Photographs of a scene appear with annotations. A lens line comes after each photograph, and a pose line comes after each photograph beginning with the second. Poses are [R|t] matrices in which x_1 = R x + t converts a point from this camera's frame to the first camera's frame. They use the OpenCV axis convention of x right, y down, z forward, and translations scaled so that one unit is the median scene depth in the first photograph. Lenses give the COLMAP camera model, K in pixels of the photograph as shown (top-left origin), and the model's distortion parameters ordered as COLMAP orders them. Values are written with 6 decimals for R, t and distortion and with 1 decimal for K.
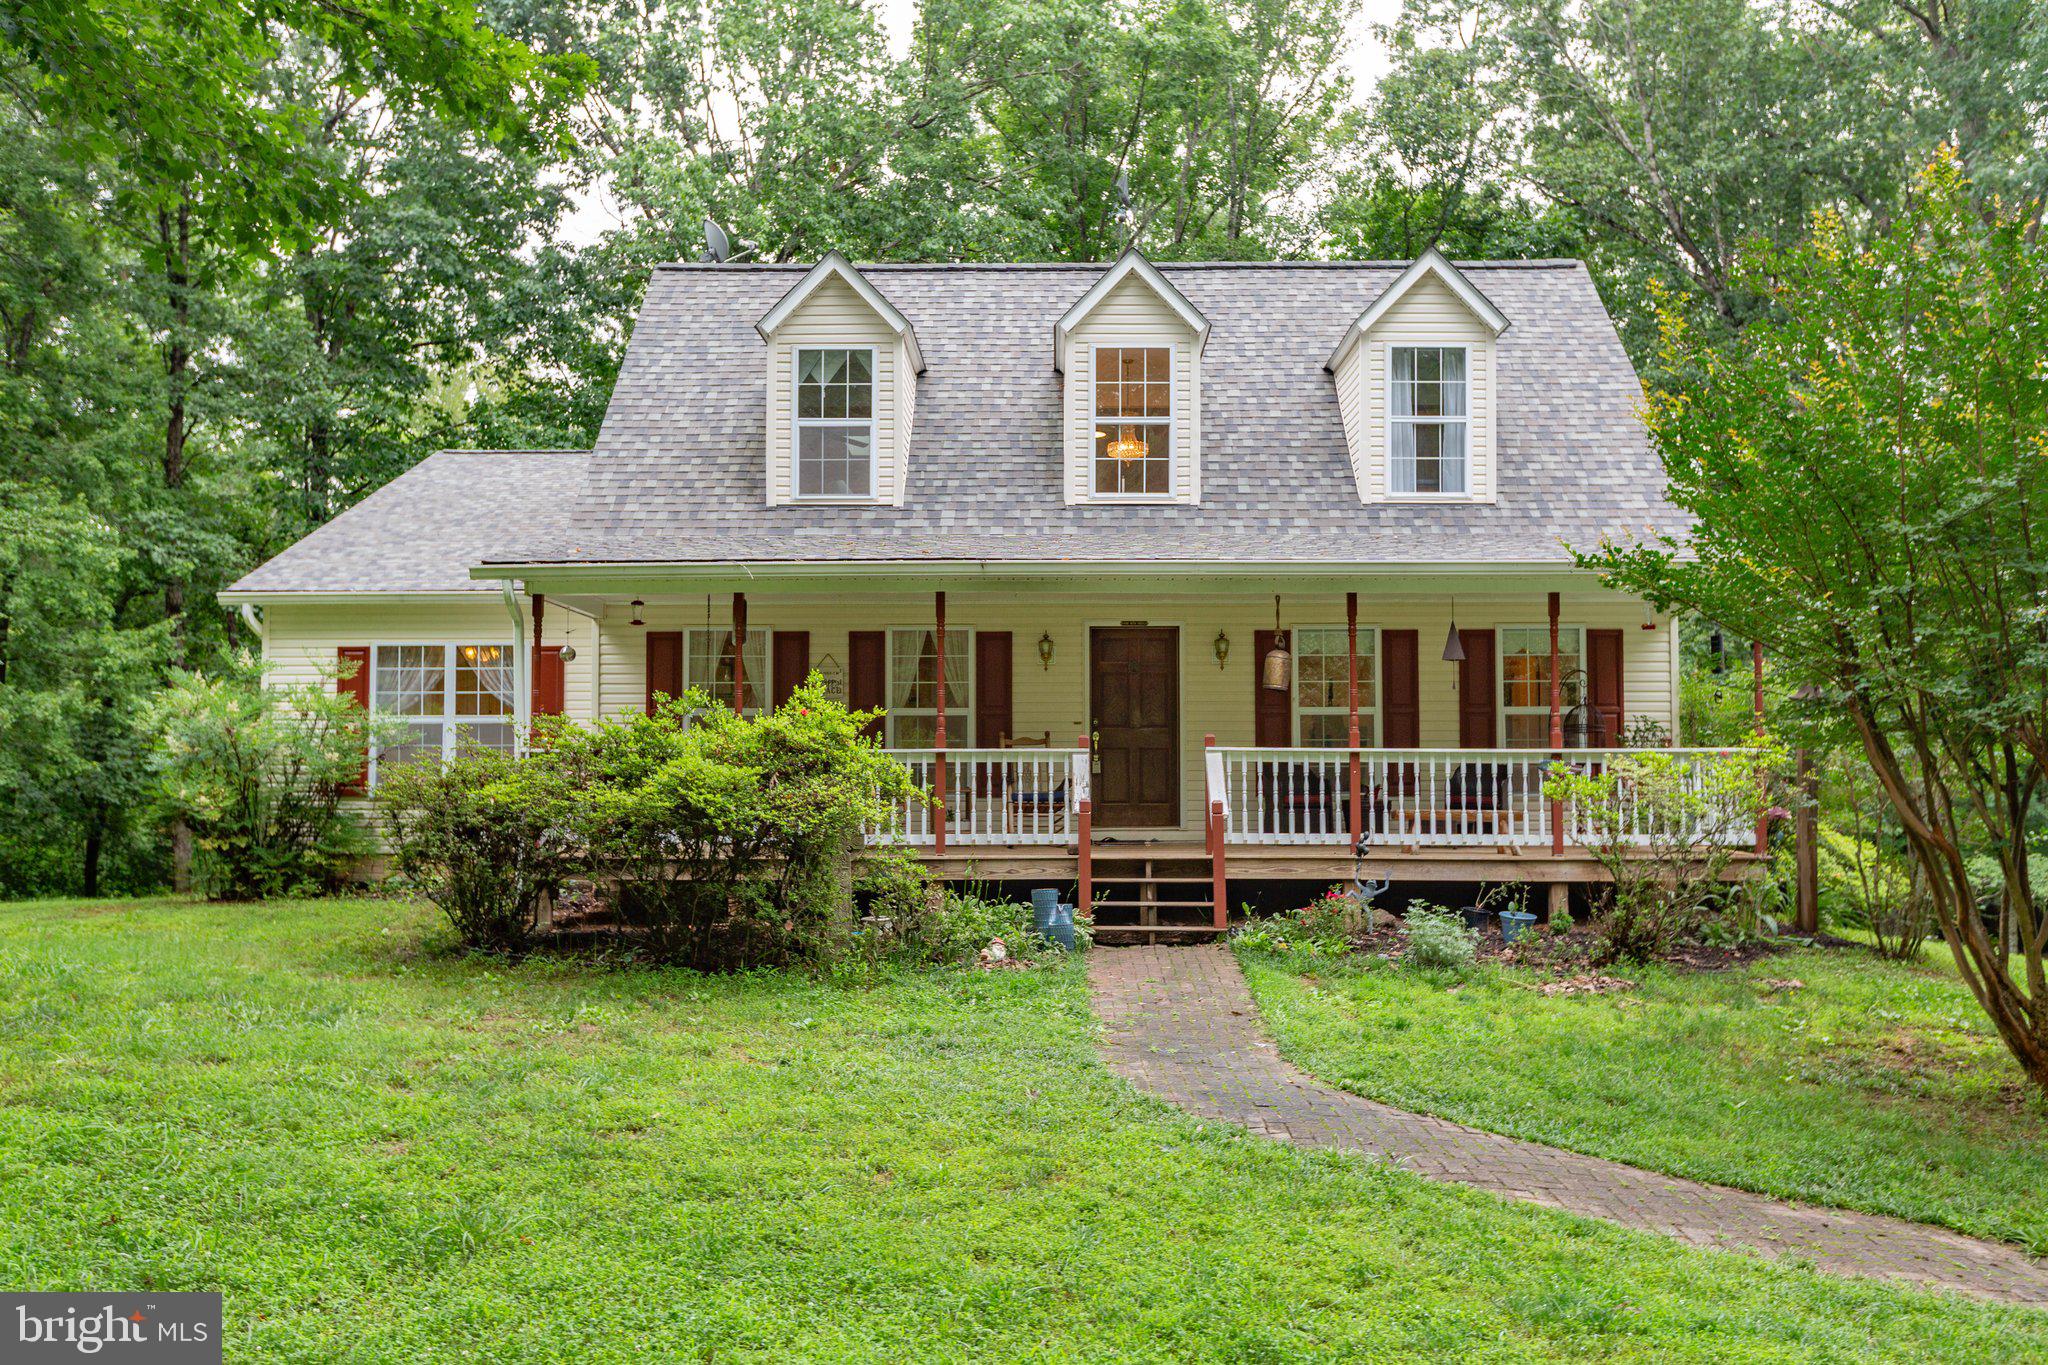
lens RADIAL K [[1794.1, 0, 1027.7], [0, 1794.1, 694.0], [0, 0, 1]] dist [0.000493, 0.006827]
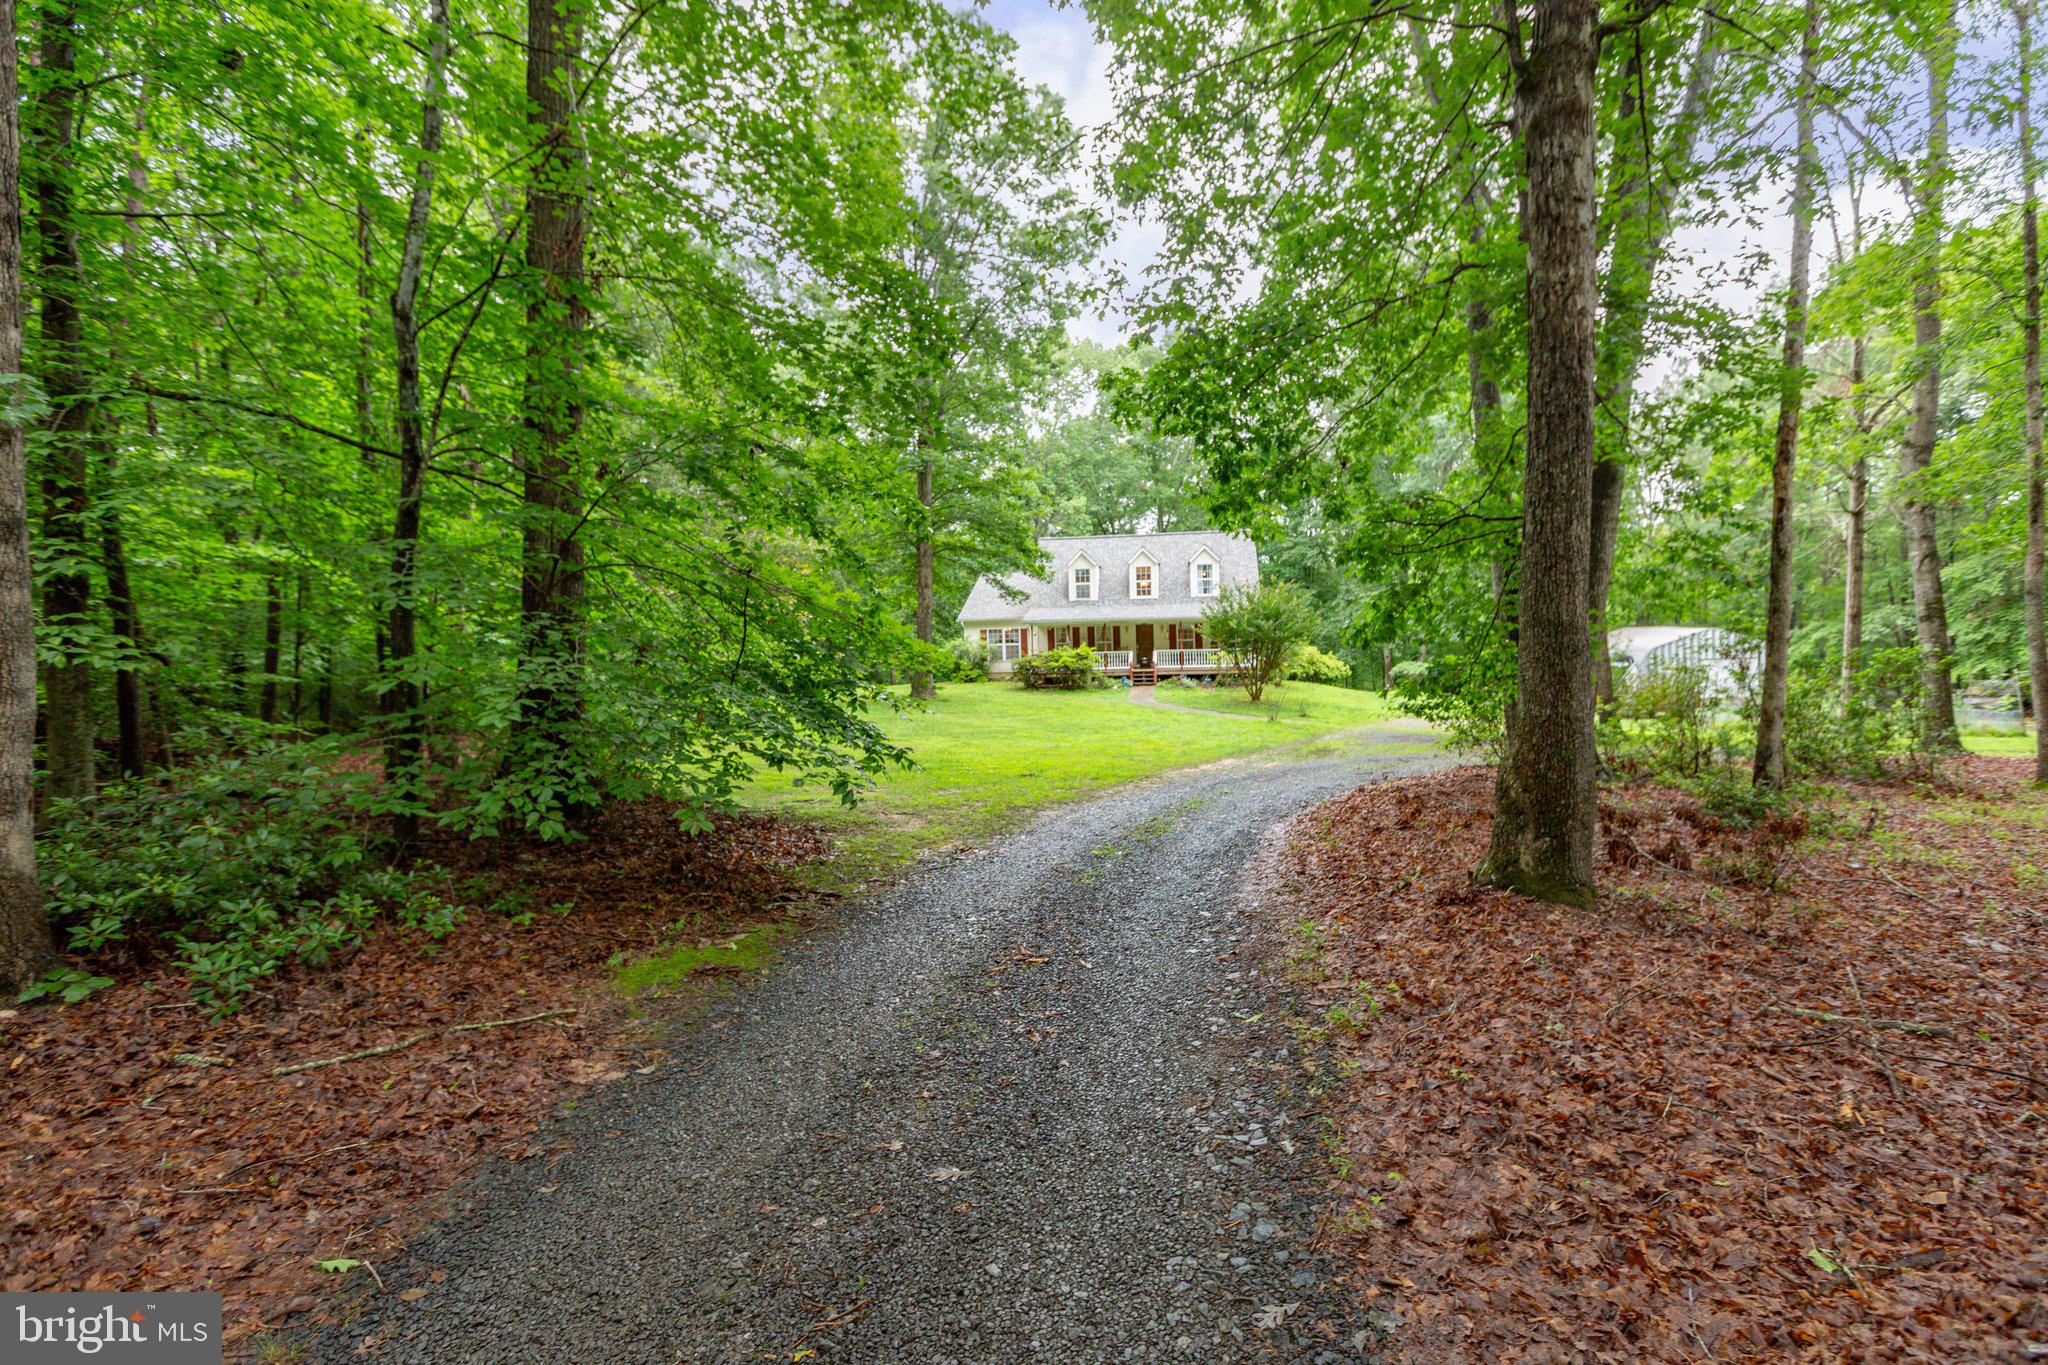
lens RADIAL K [[937.7, 0, 1034.5], [0, 937.7, 672.4], [0, 0, 1]] dist [-0.000852, -0.000003]
pose [[0.990366, -0.022664, -0.136606, 0.108979], [0.035439, 0.995144, 0.091825, -0.153866], [0.133862, -0.095781, 0.986360, -1.607498]]
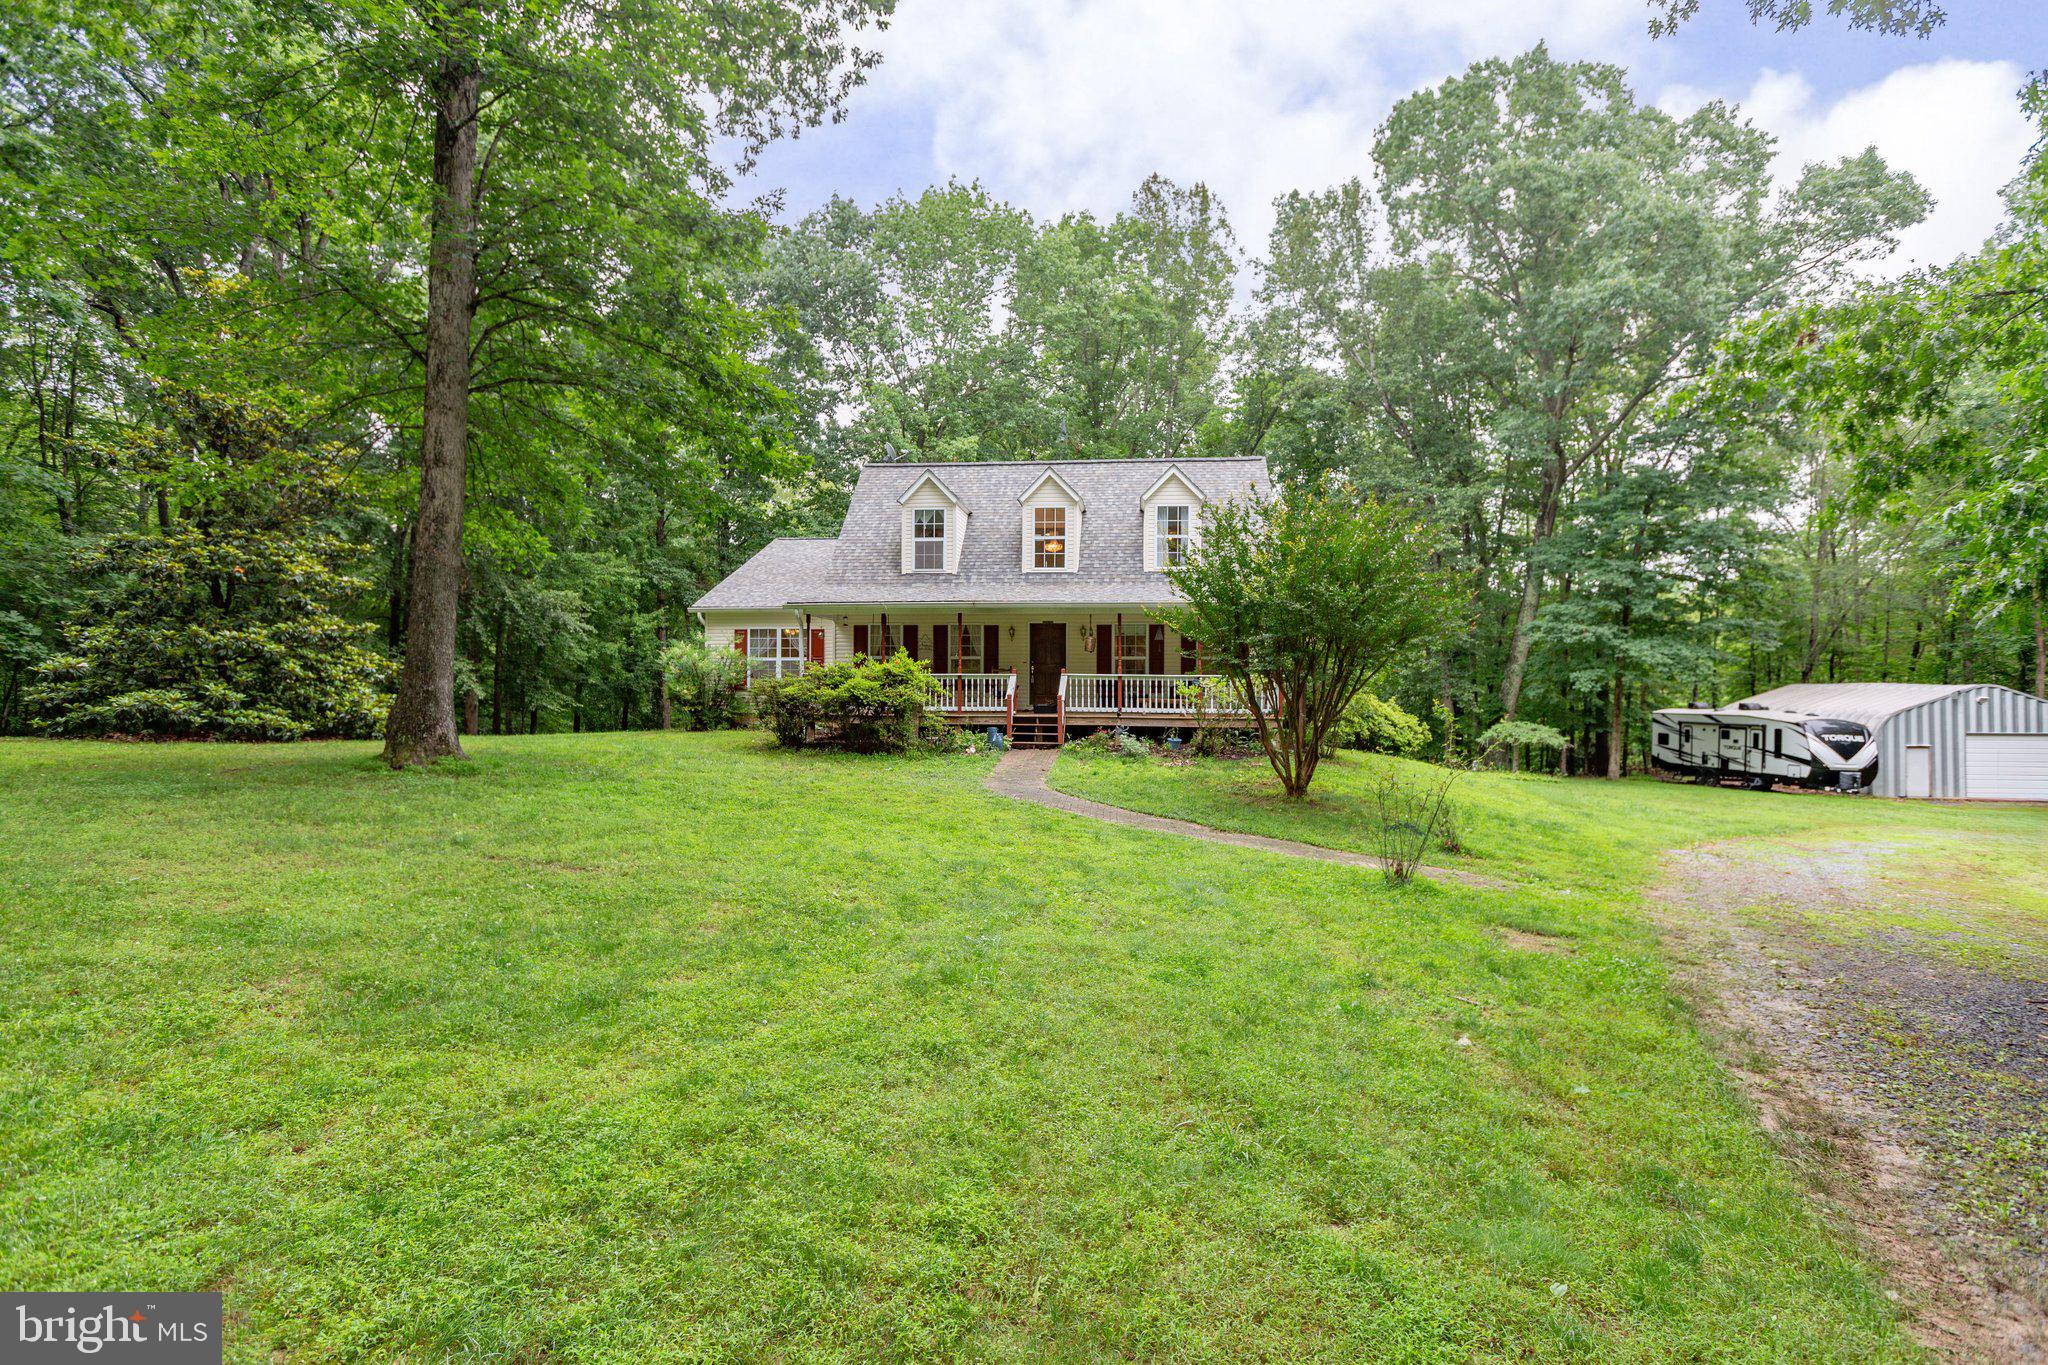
lens RADIAL K [[1020.2, 0, 1005.8], [0, 1020.2, 675.3], [0, 0, 1]] dist [-0.000277, -0.000056]
pose [[0.994263, 0.004736, -0.106854, 0.150581], [-0.000058, 0.999043, 0.043741, -0.027553], [0.106959, -0.043484, 0.993312, -0.393613]]
